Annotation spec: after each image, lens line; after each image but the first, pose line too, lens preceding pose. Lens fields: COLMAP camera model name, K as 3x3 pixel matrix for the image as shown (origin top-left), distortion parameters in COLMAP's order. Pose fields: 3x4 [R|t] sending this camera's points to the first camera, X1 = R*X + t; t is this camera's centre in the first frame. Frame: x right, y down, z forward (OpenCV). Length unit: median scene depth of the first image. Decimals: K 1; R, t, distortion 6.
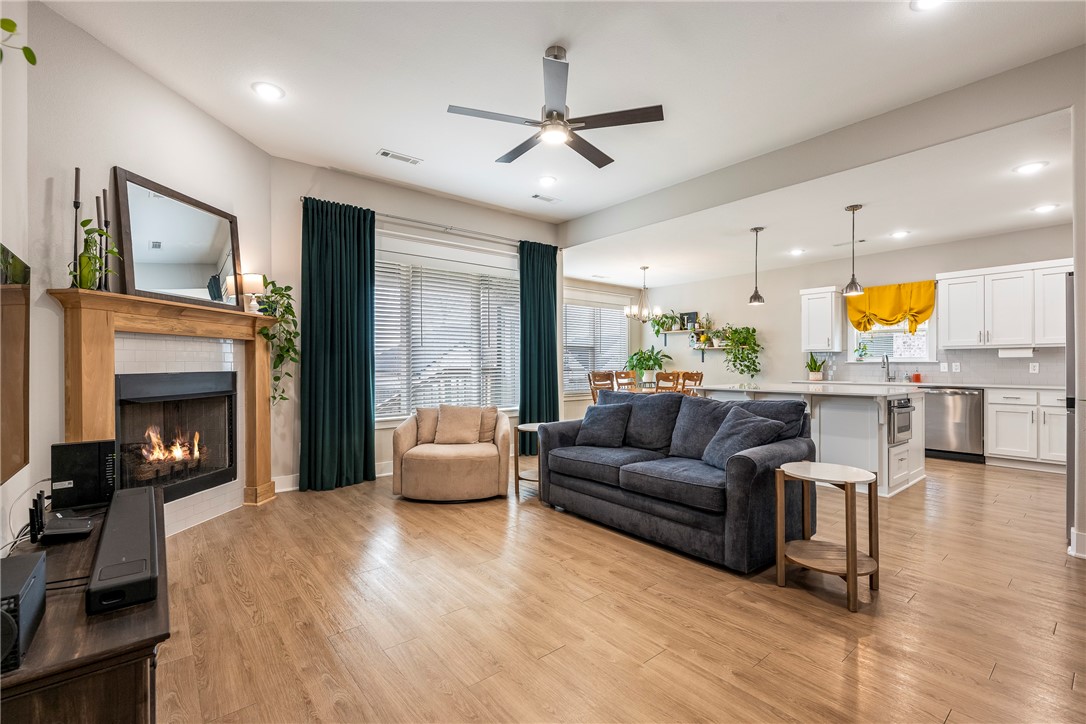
lens RADIAL K [[494.9, 0, 555.1], [0, 494.9, 364.5], [0, 0, 1]] dist [-0.015248, 0.002419]
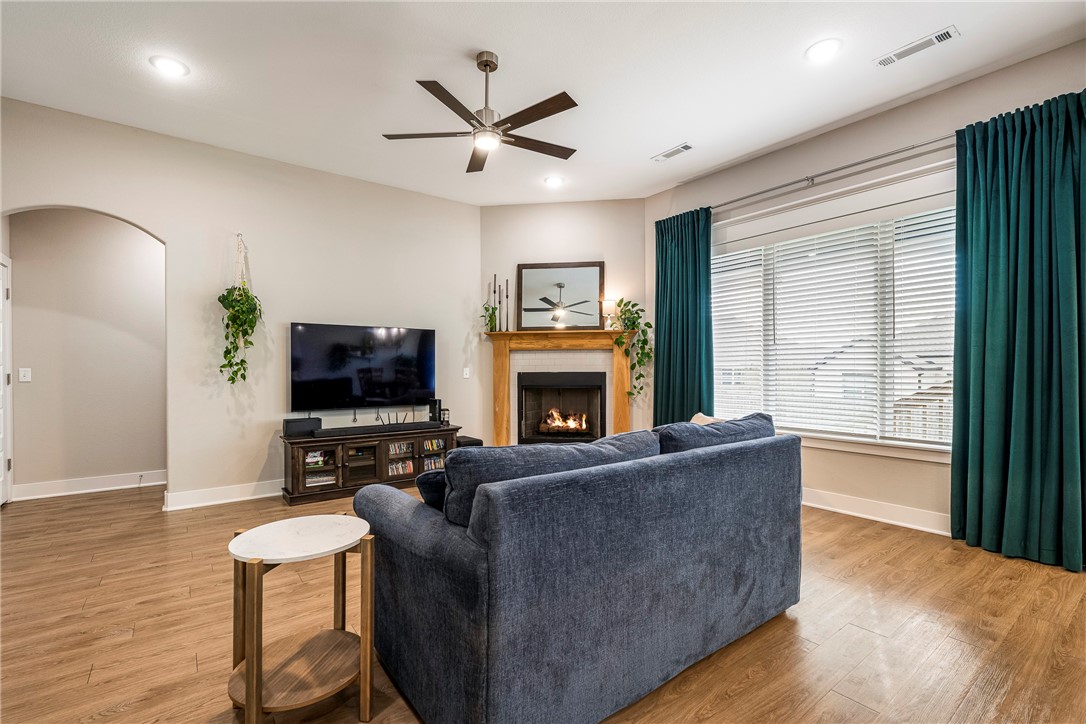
lens RADIAL K [[473.5, 0, 541.4], [0, 473.5, 367.2], [0, 0, 1]] dist [0.008453, -0.000597]
pose [[-0.075342, 0.001197, -0.997157, 0.509819], [0.001713, 0.999998, 0.001071, -0.000634], [0.997156, -0.001628, -0.075344, 0.654970]]
